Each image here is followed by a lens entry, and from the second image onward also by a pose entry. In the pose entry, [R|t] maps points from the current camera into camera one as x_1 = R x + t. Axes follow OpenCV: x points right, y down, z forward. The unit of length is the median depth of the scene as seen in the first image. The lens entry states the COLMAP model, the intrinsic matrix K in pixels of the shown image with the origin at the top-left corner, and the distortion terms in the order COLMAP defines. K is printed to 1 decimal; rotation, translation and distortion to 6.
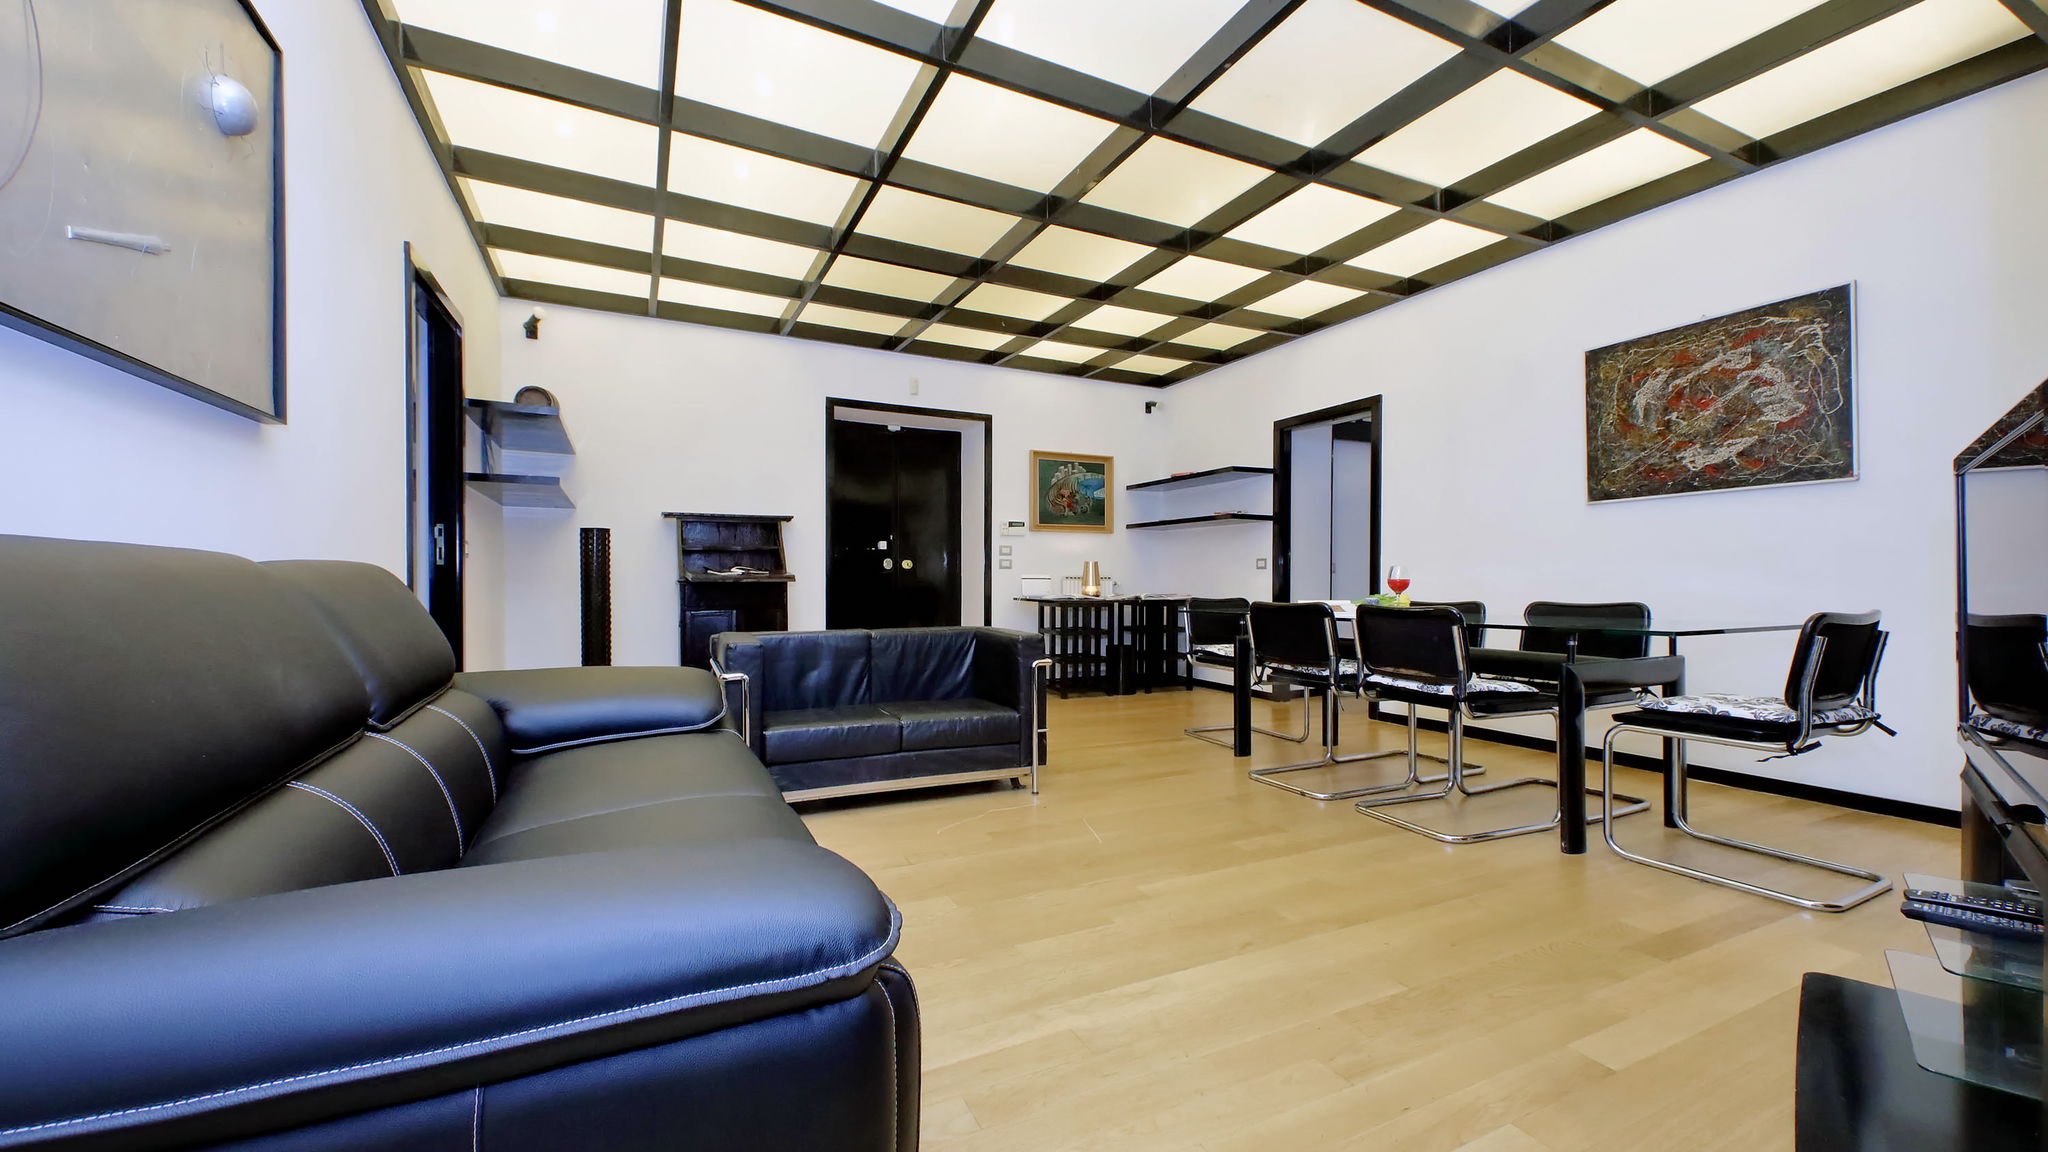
lens RADIAL K [[800.6, 0, 1046.9], [0, 800.6, 610.9], [0, 0, 1]] dist [0.002976, -0.004798]
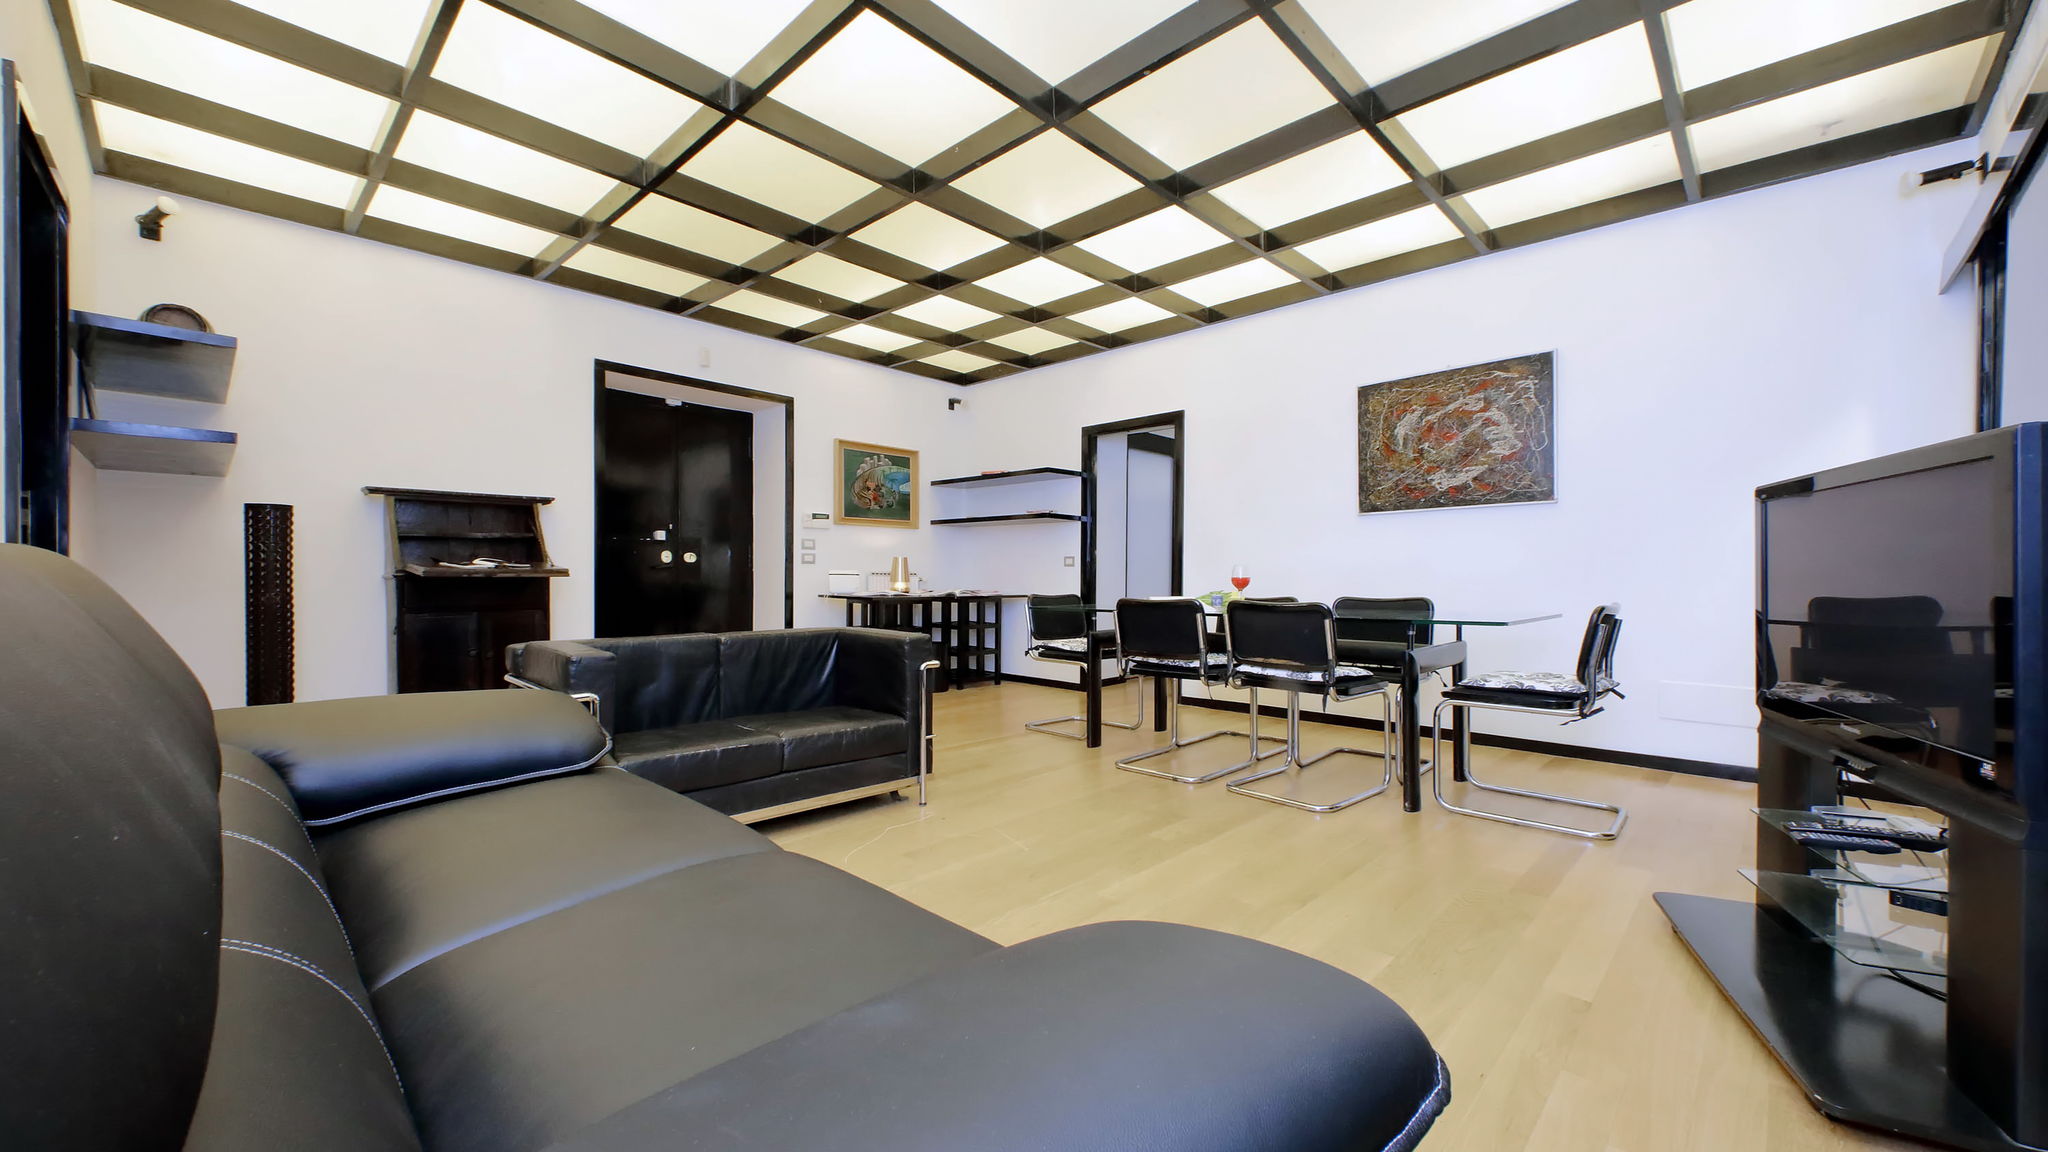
lens RADIAL K [[766.0, 0, 1054.4], [0, 766.0, 611.5], [0, 0, 1]] dist [0.008345, -0.004582]
pose [[0.936822, -0.011560, 0.349614, -0.153478], [0.008382, 0.999909, 0.010600, -0.005262], [-0.349705, -0.006999, 0.936834, 0.087064]]
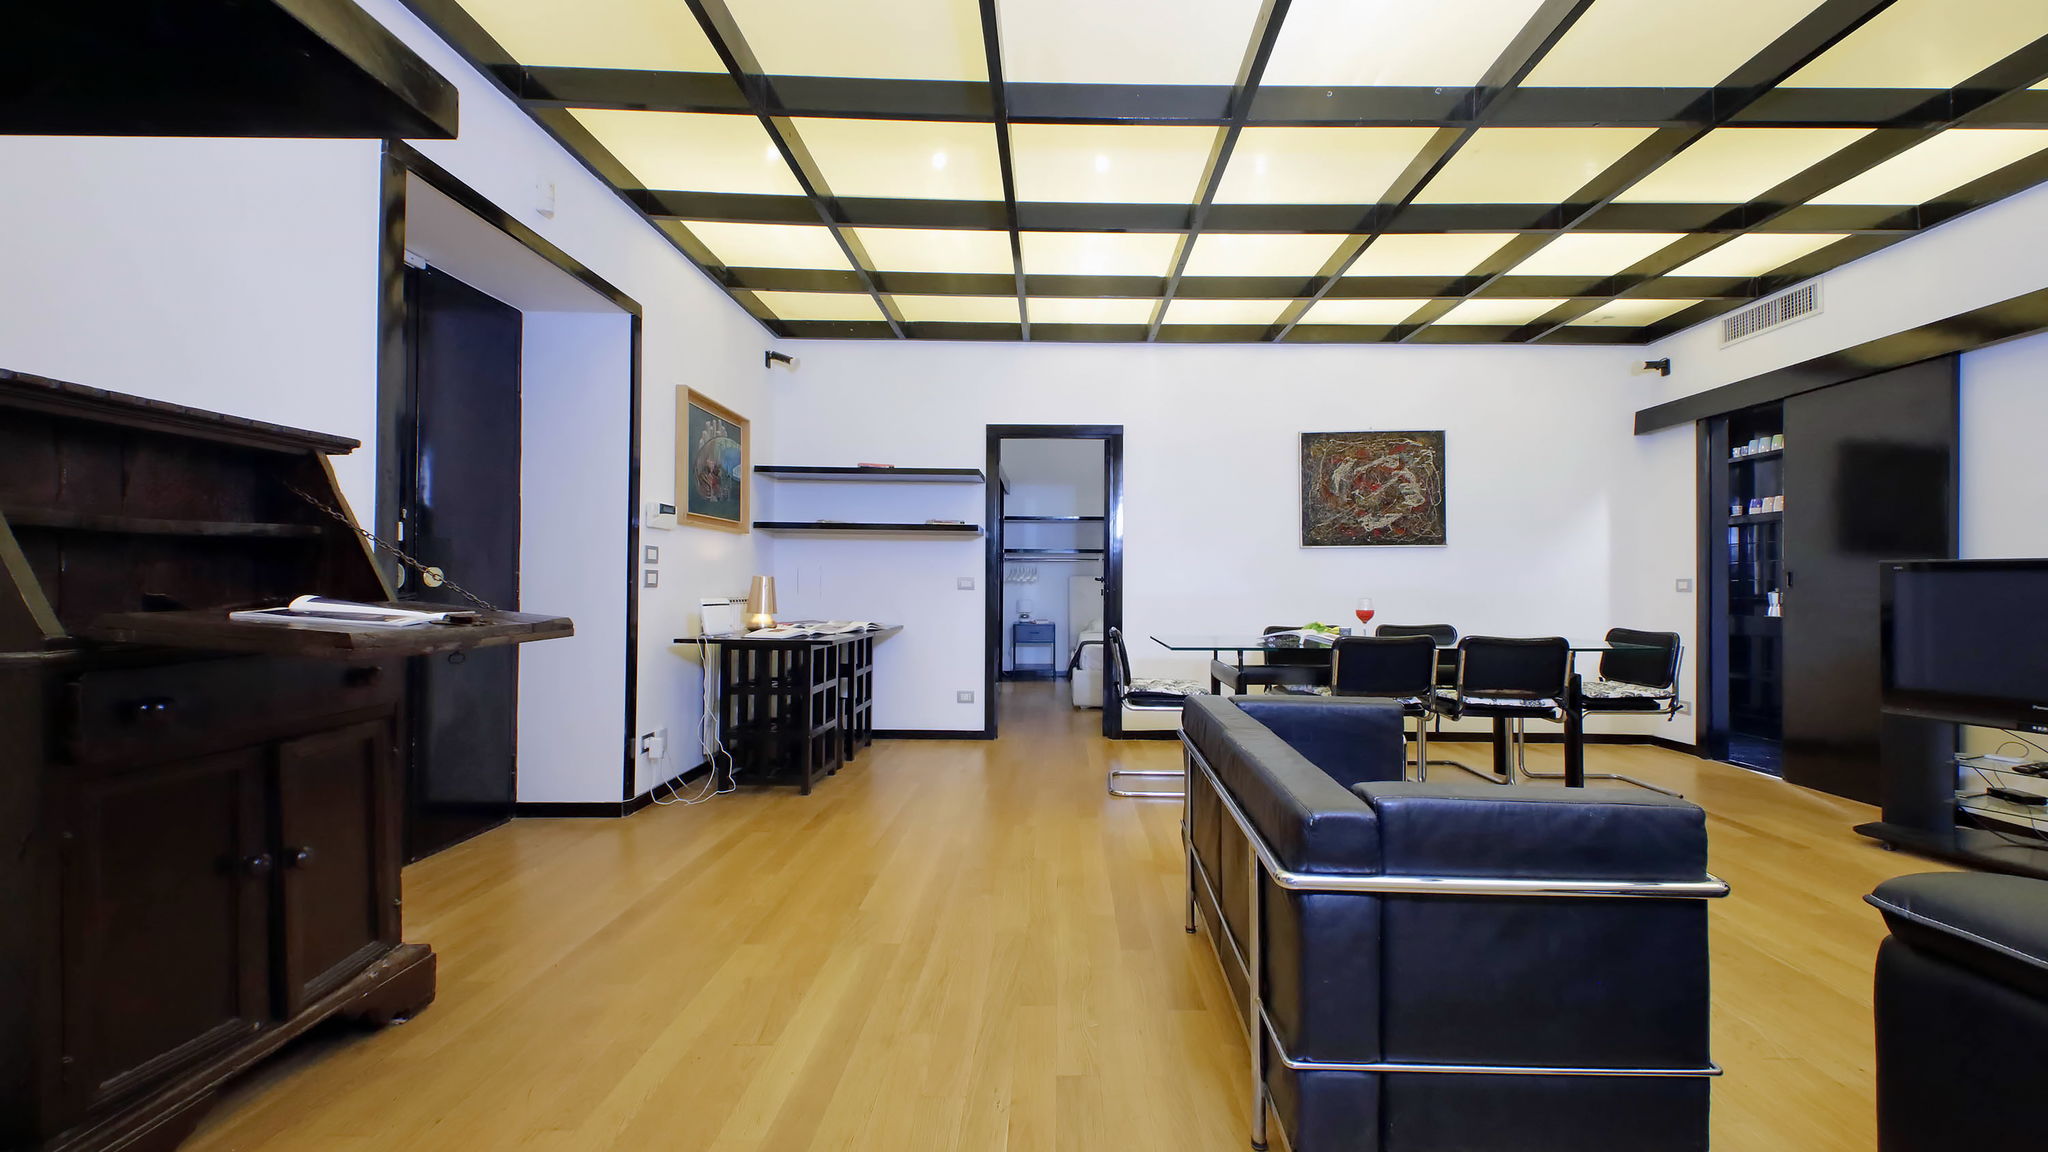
lens RADIAL K [[766.0, 0, 1073.3], [0, 766.0, 586.4], [0, 0, 1]] dist [0.008345, -0.004582]
pose [[0.440310, 0.005444, 0.897829, -0.630932], [0.025971, 0.999486, -0.018797, -0.055934], [-0.897470, 0.031594, 0.439943, 0.791141]]
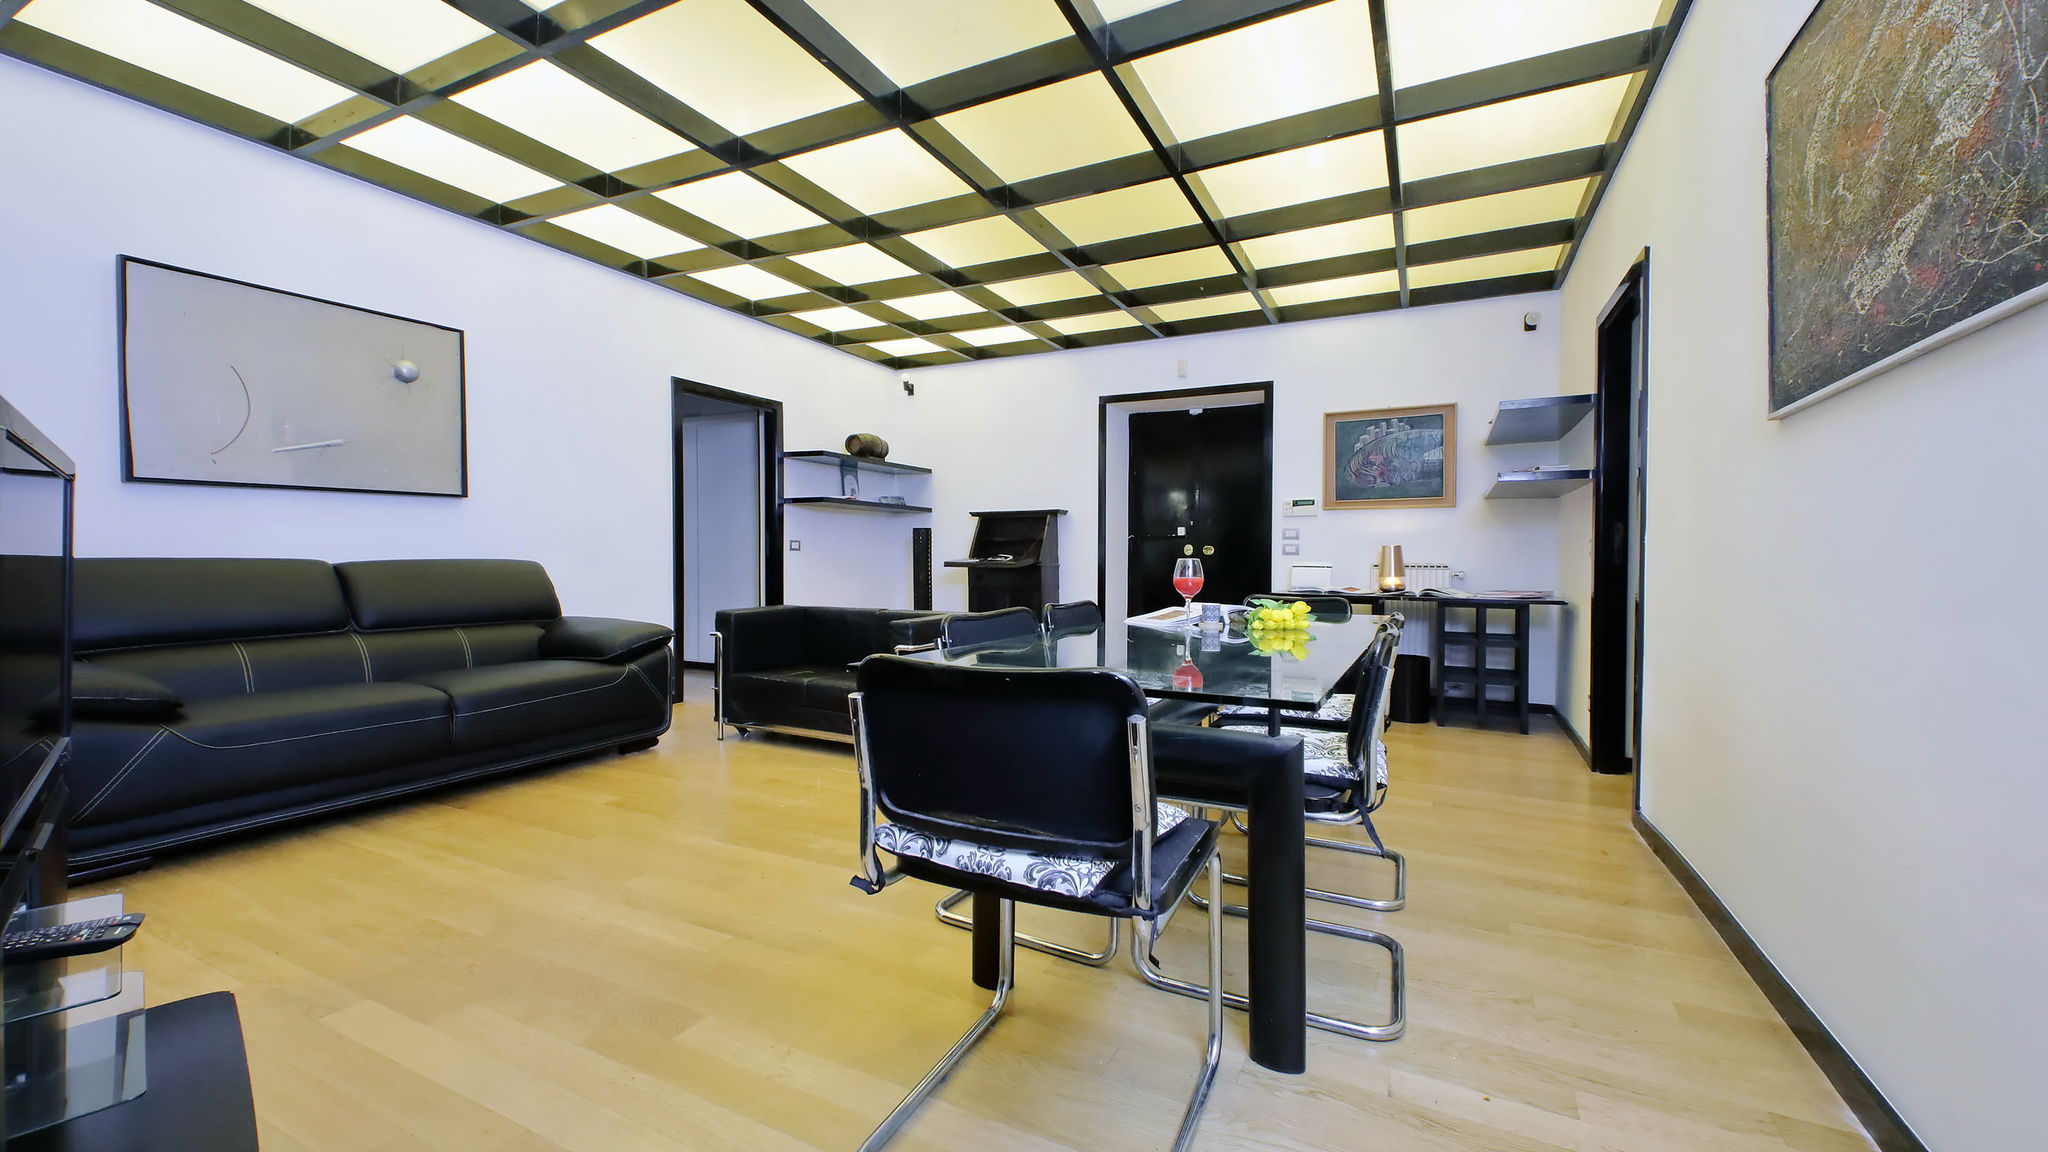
lens RADIAL K [[766.0, 0, 1037.3], [0, 766.0, 580.5], [0, 0, 1]] dist [0.008345, -0.004582]
pose [[0.590818, 0.026062, -0.806384, 0.720318], [-0.032318, 0.999440, 0.008623, -0.036237], [0.806158, 0.020966, 0.591329, 0.449065]]
